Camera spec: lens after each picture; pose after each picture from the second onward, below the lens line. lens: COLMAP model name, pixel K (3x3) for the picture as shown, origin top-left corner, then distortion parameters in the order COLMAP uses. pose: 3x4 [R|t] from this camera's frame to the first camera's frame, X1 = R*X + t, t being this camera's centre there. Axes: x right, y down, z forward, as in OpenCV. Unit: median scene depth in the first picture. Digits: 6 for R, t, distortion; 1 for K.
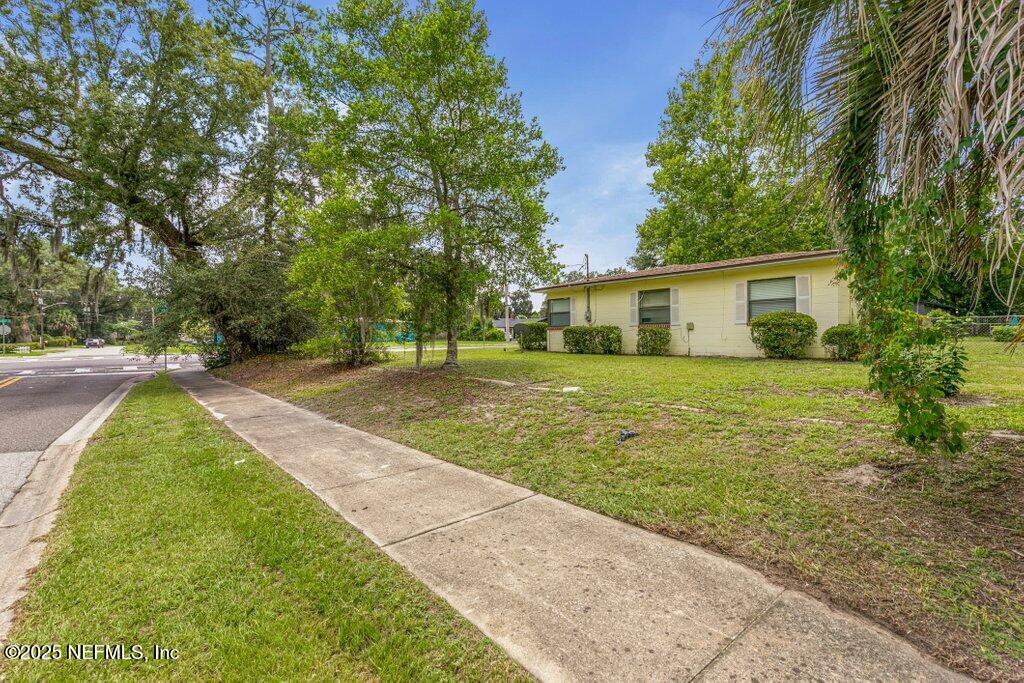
lens RADIAL K [[454.0, 0, 512.0], [0, 454.0, 341.5], [0, 0, 1]] dist [-0.000523, -0.000254]
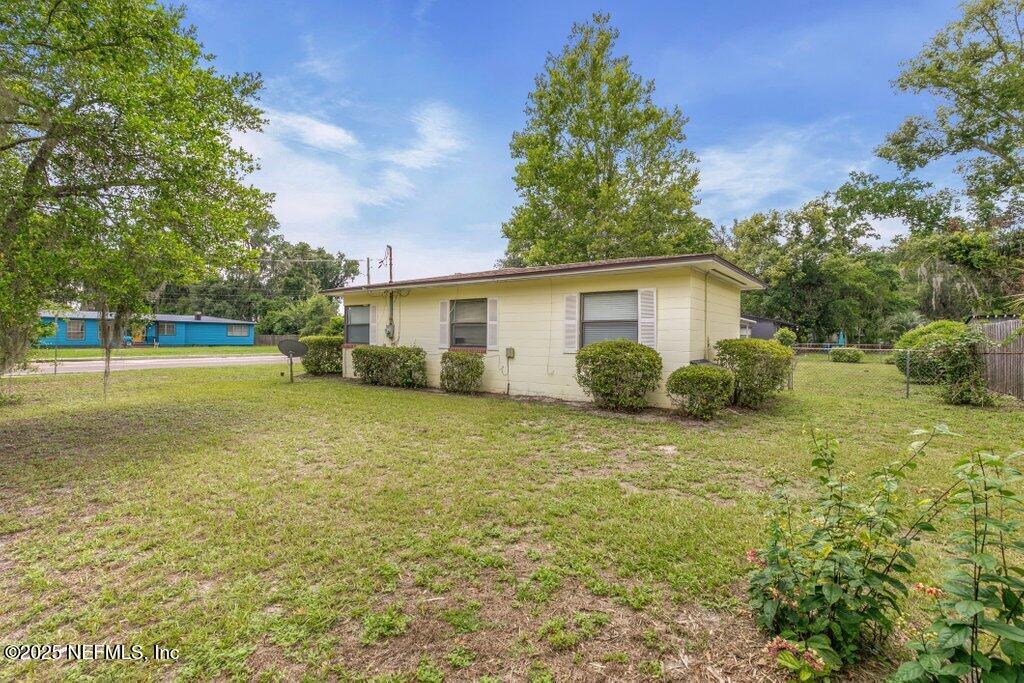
lens RADIAL K [[474.8, 0, 512.0], [0, 474.8, 341.5], [0, 0, 1]] dist [0.000440, -0.000193]
pose [[0.969942, 0.018202, 0.242656, 0.190025], [-0.015914, 0.999809, -0.011386, -0.038118], [-0.242817, 0.007182, 0.970046, 0.246733]]
